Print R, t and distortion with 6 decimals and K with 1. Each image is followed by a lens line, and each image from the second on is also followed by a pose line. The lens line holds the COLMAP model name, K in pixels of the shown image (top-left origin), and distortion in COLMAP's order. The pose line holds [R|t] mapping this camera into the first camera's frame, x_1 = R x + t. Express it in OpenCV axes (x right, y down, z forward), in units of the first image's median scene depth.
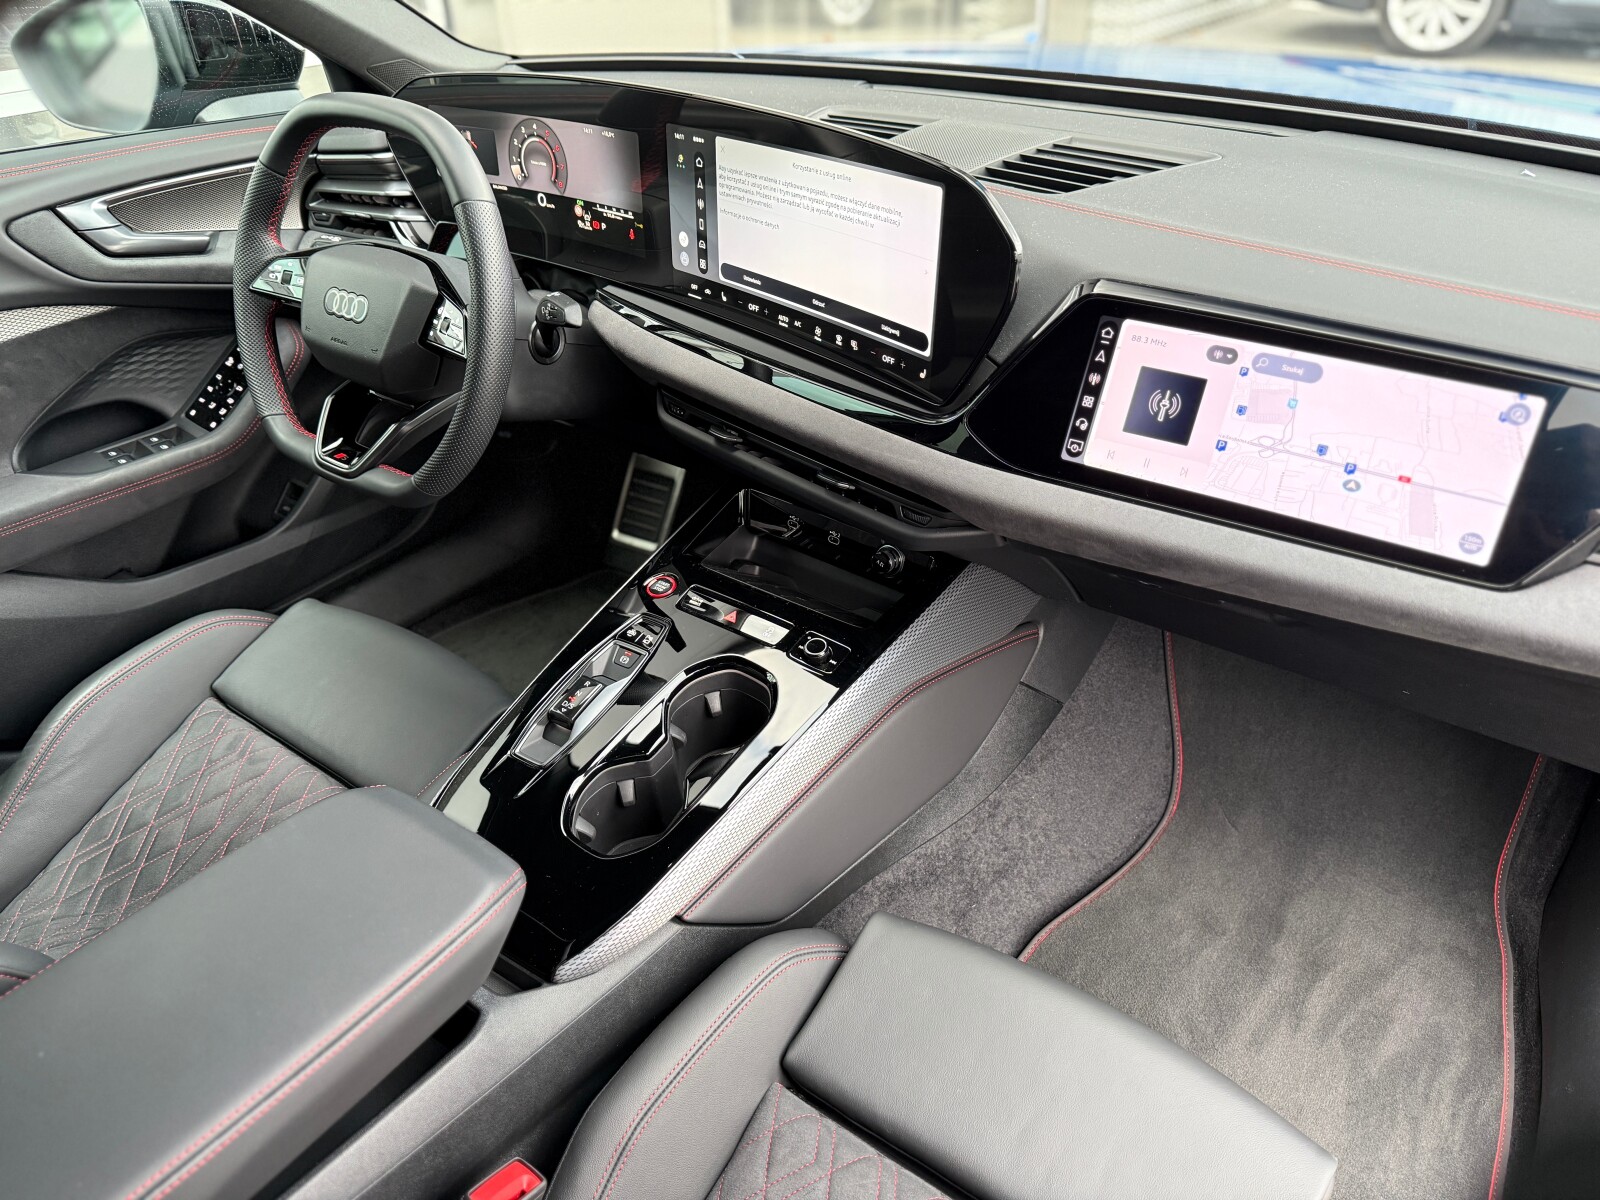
lens RADIAL K [[1127.9, 0, 800.0], [0, 1127.9, 600.0], [0, 0, 1]] dist [0.054716, -0.092420]
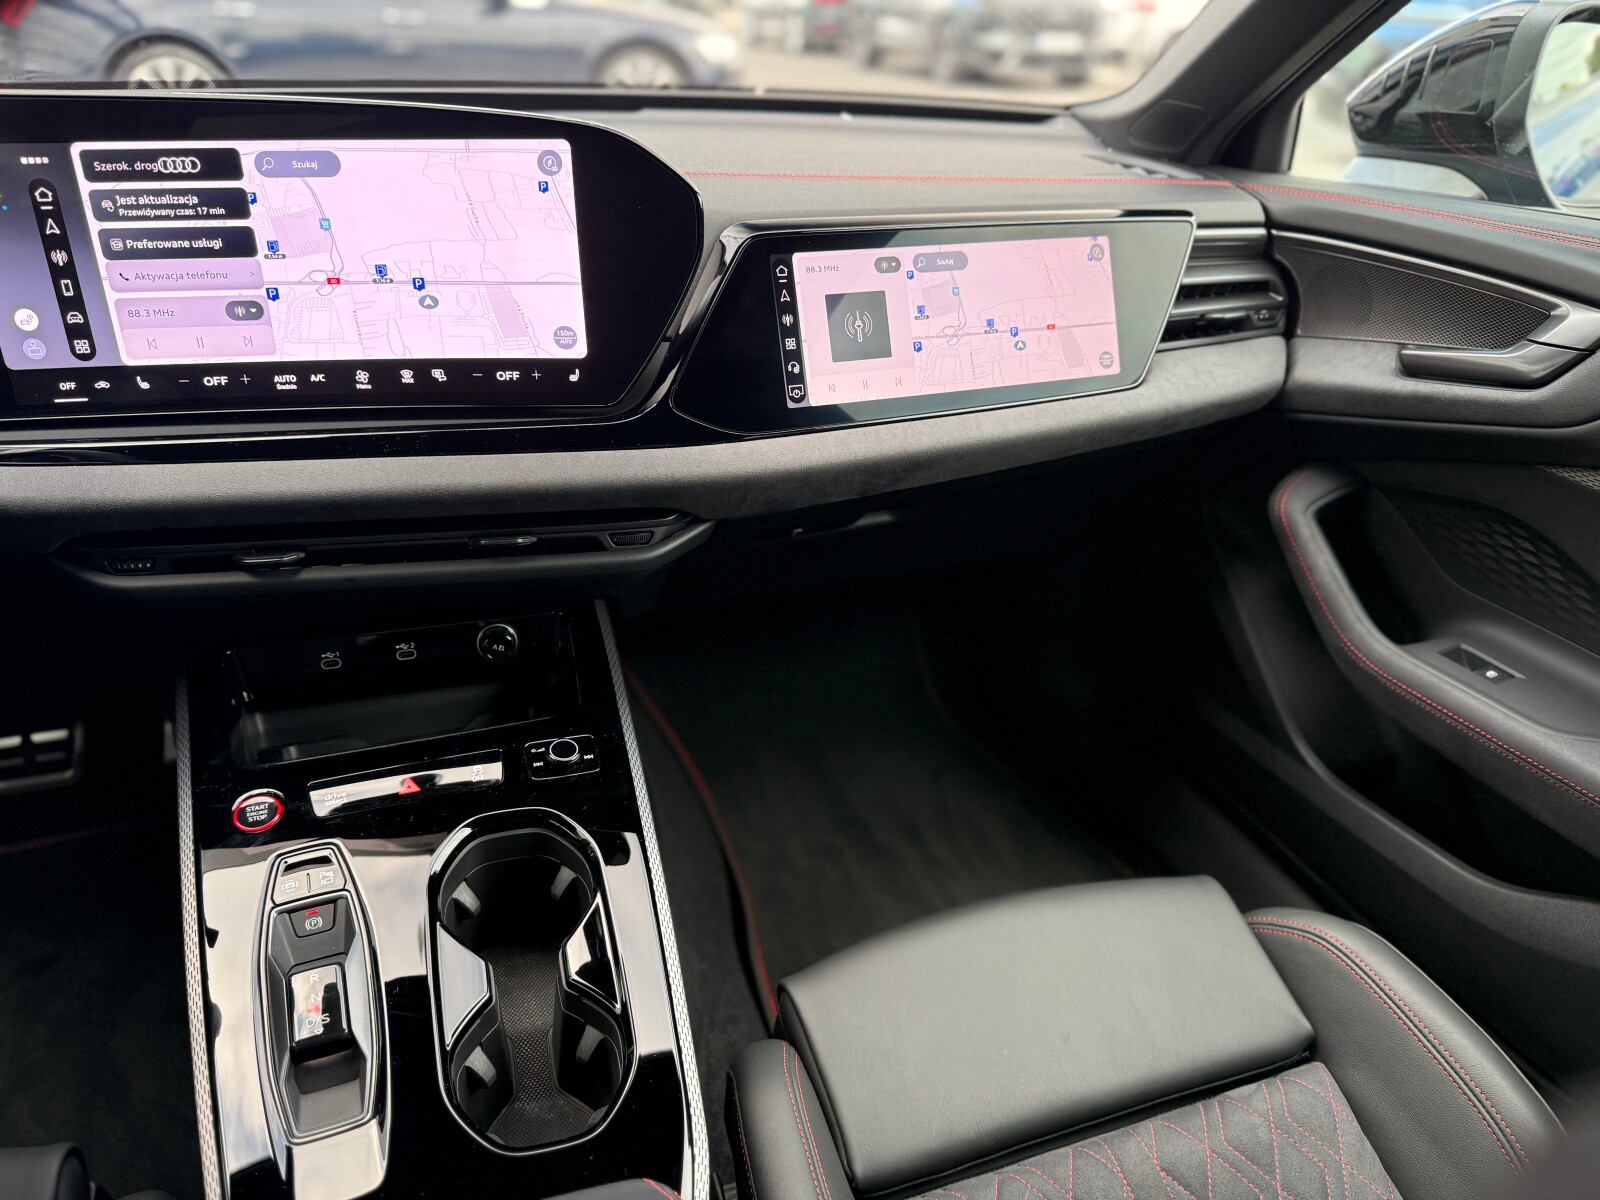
lens RADIAL K [[1127.9, 0, 800.0], [0, 1127.9, 600.0], [0, 0, 1]] dist [0.054716, -0.092420]
pose [[0.553593, -0.360005, 0.750953, -0.381404], [0.427693, 0.896636, 0.114555, -0.061390], [-0.714572, 0.257761, 0.650343, 0.301833]]
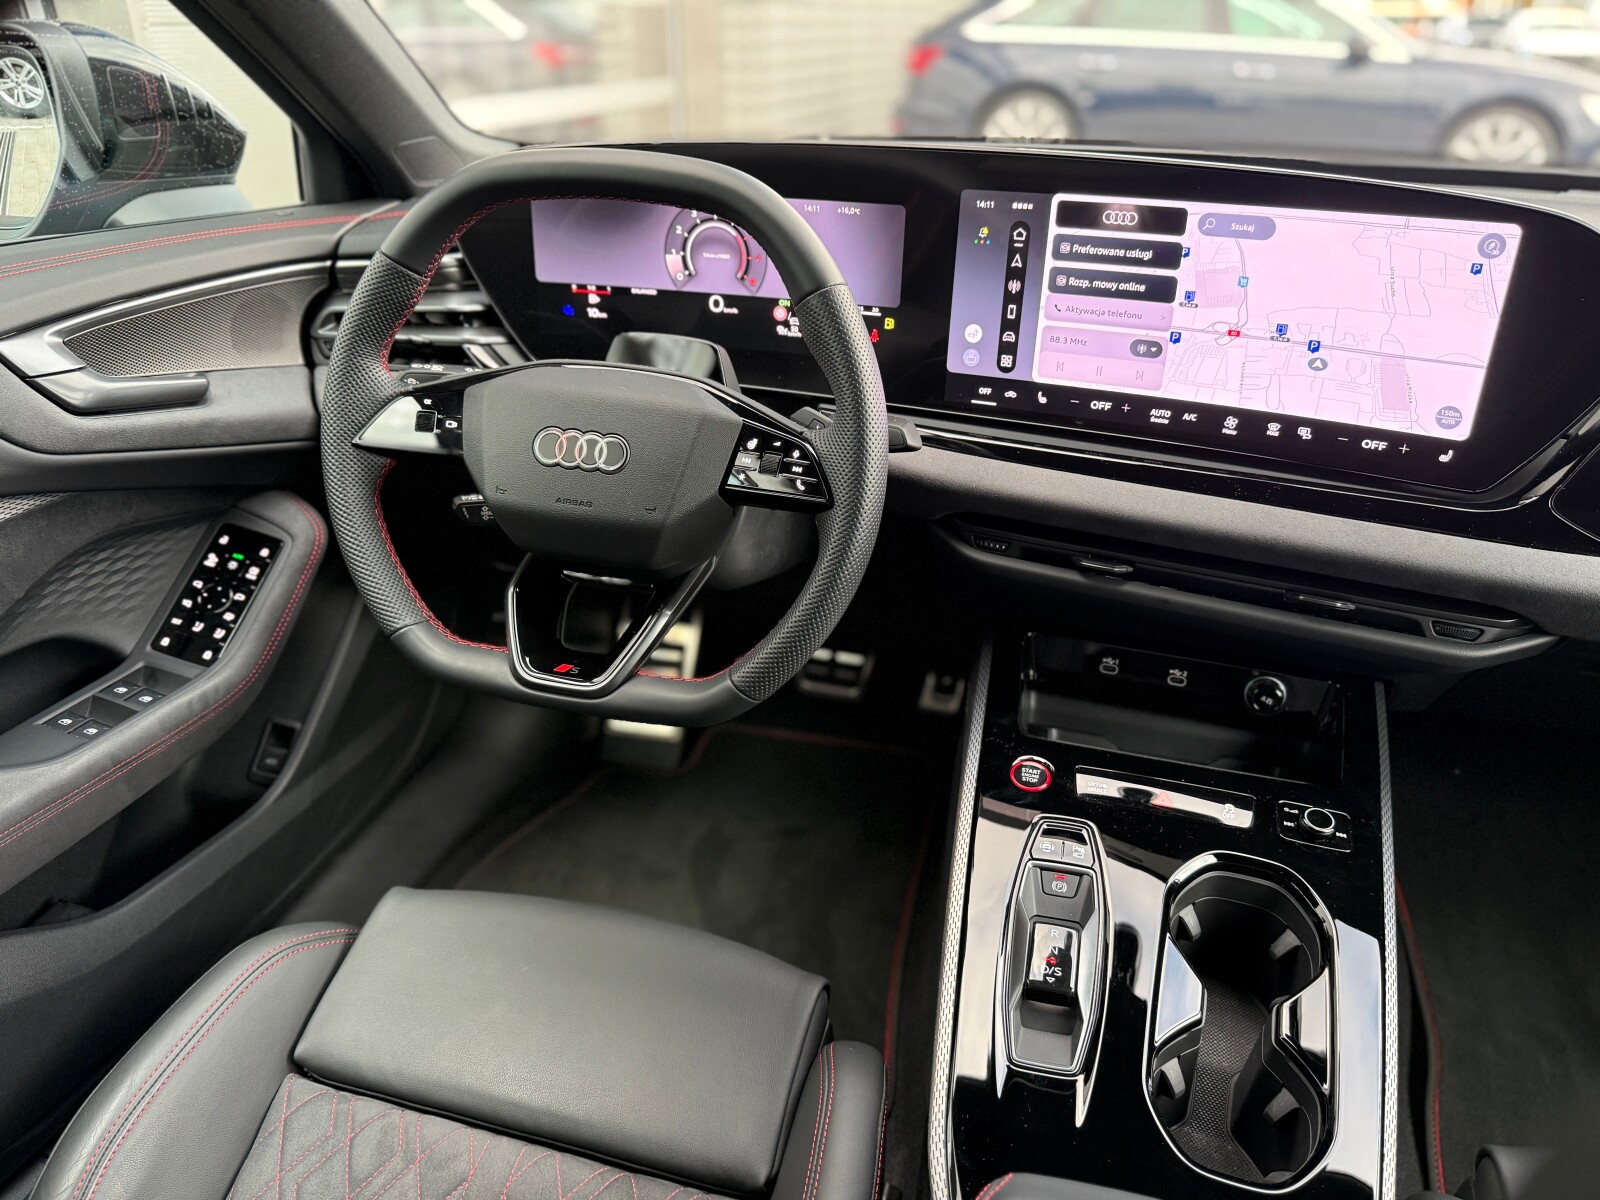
lens RADIAL K [[1116.9, 0, 804.9], [0, 1116.9, 605.7], [0, 0, 1]] dist [0.092346, -0.157206]
pose [[0.938342, -0.127195, 0.321458, -0.469074], [0.163128, 0.982733, -0.087327, -0.079557], [-0.304800, 0.134381, 0.942889, 0.309410]]
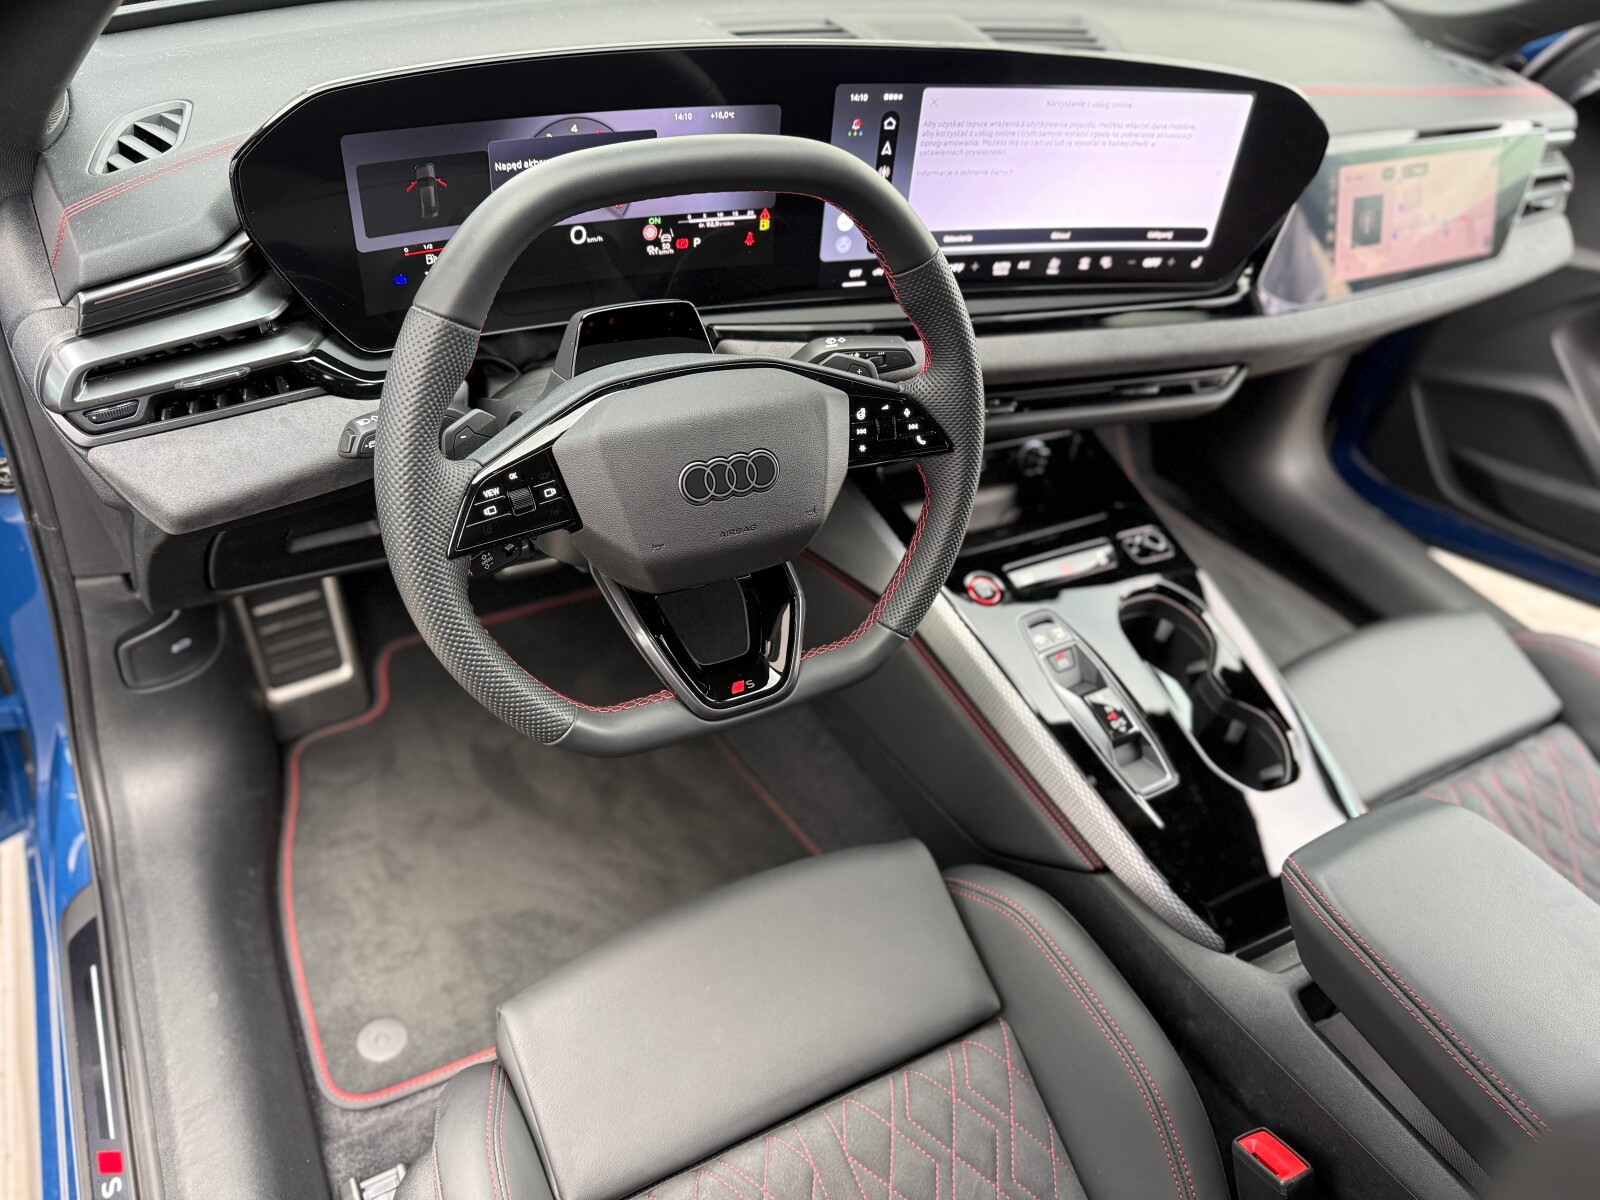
lens RADIAL K [[1156.9, 0, 800.0], [0, 1156.9, 600.0], [0, 0, 1]] dist [0.066536, -0.121310]
pose [[0.414295, -0.534598, 0.736590, -0.844192], [0.396503, 0.834490, 0.382639, -0.407652], [-0.819234, 0.133535, 0.557695, 0.571458]]
